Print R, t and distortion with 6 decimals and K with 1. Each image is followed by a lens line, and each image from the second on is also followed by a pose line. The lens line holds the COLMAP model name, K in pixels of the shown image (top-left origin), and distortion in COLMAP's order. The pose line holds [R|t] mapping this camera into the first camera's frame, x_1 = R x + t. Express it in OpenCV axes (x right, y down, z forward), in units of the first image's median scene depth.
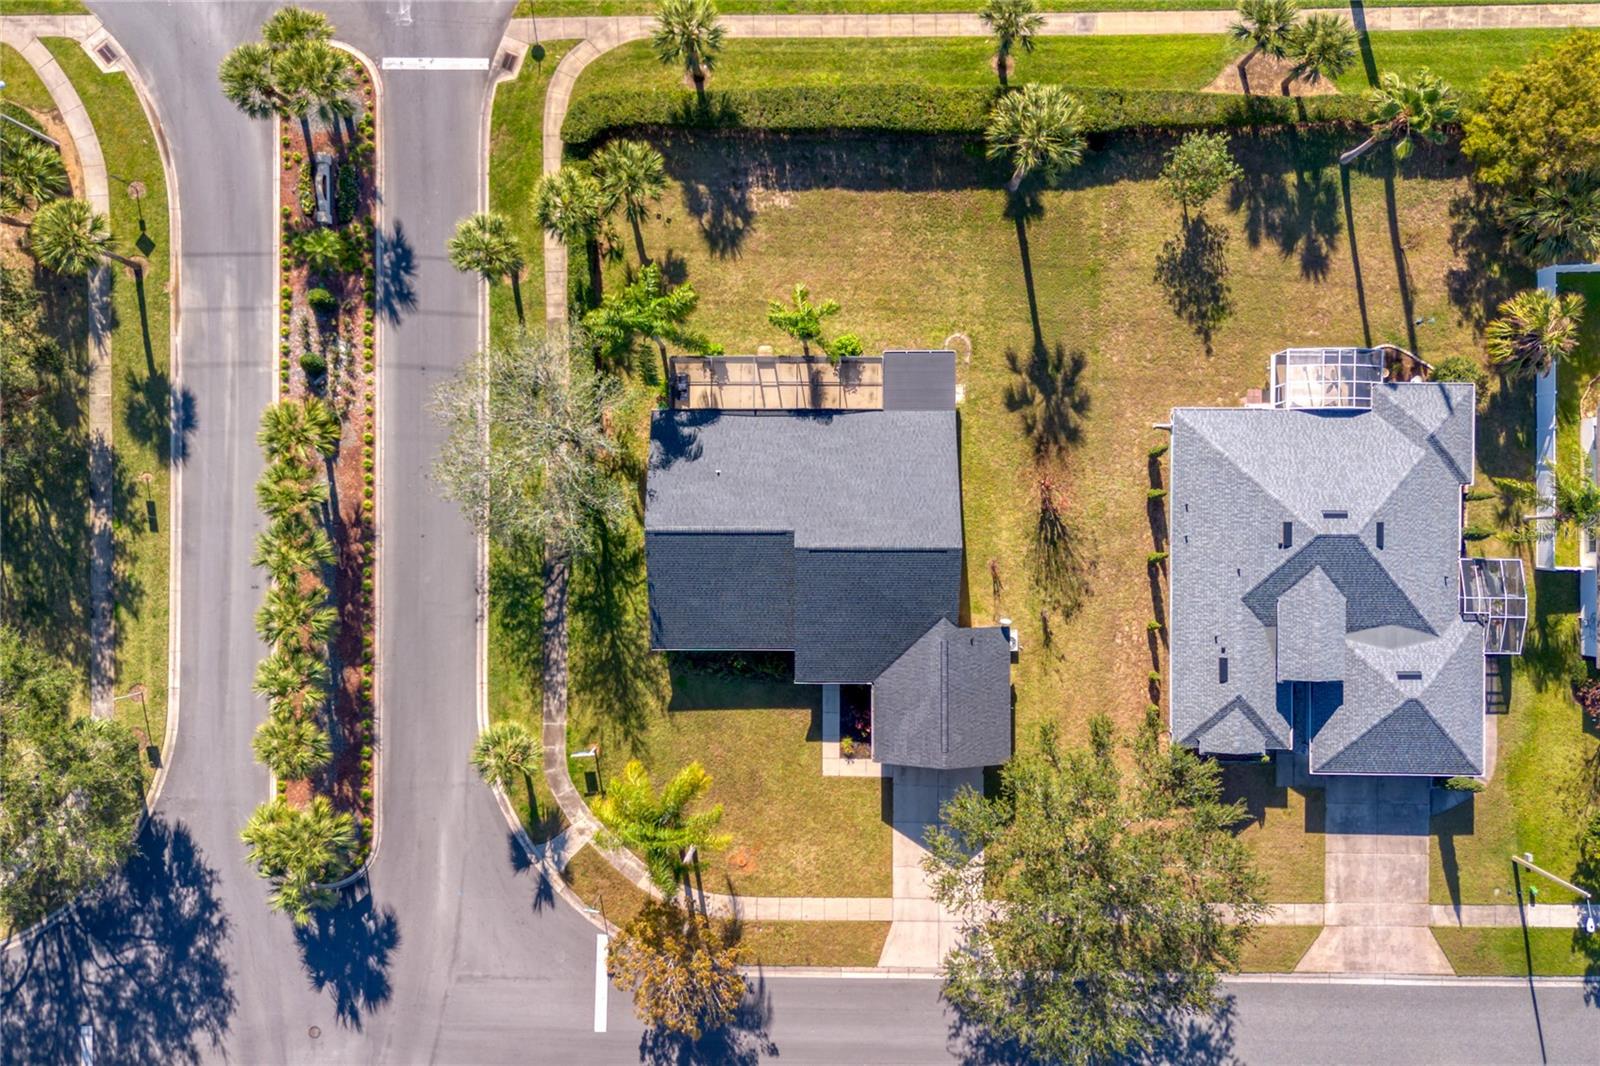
lens RADIAL K [[1344.0, 0, 809.0], [0, 1344.0, 530.8], [0, 0, 1]] dist [0.007718, -0.001839]
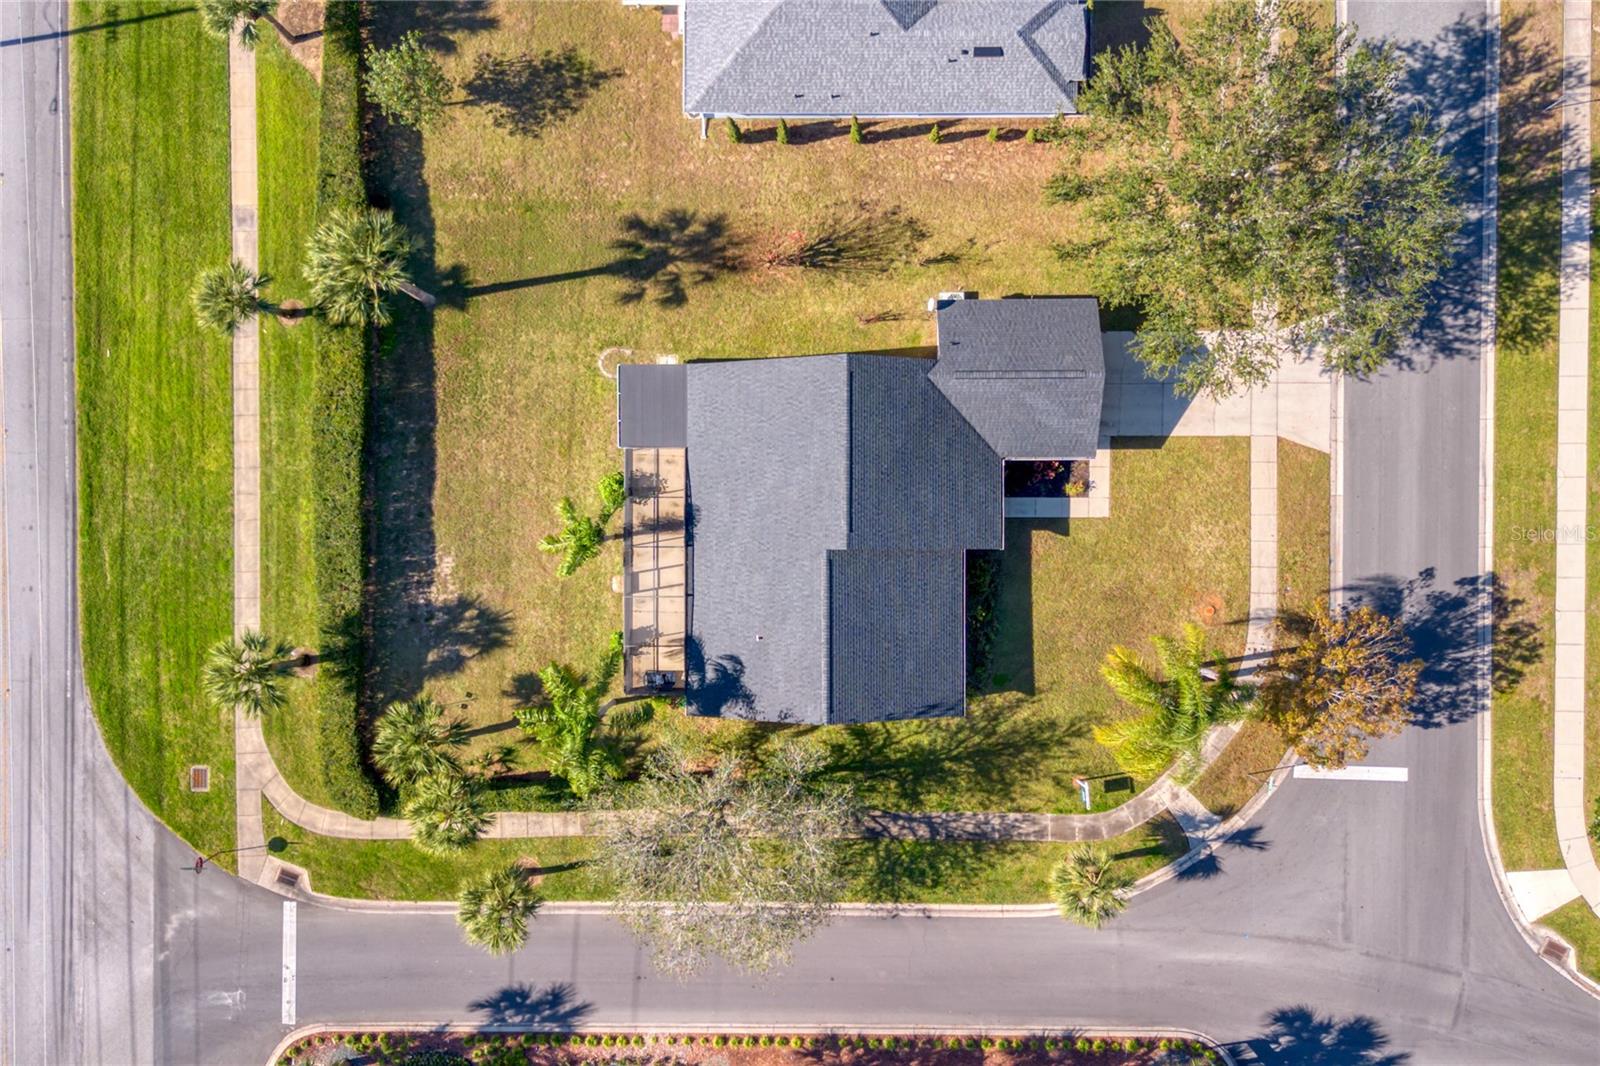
lens RADIAL K [[1344.0, 0, 809.0], [0, 1344.0, 530.8], [0, 0, 1]] dist [0.007718, -0.001839]
pose [[-0.001244, -0.999982, 0.005927, -0.003590], [0.999997, -0.001232, 0.002080, -0.012583], [-0.002072, 0.005930, 0.999980, 0.133349]]
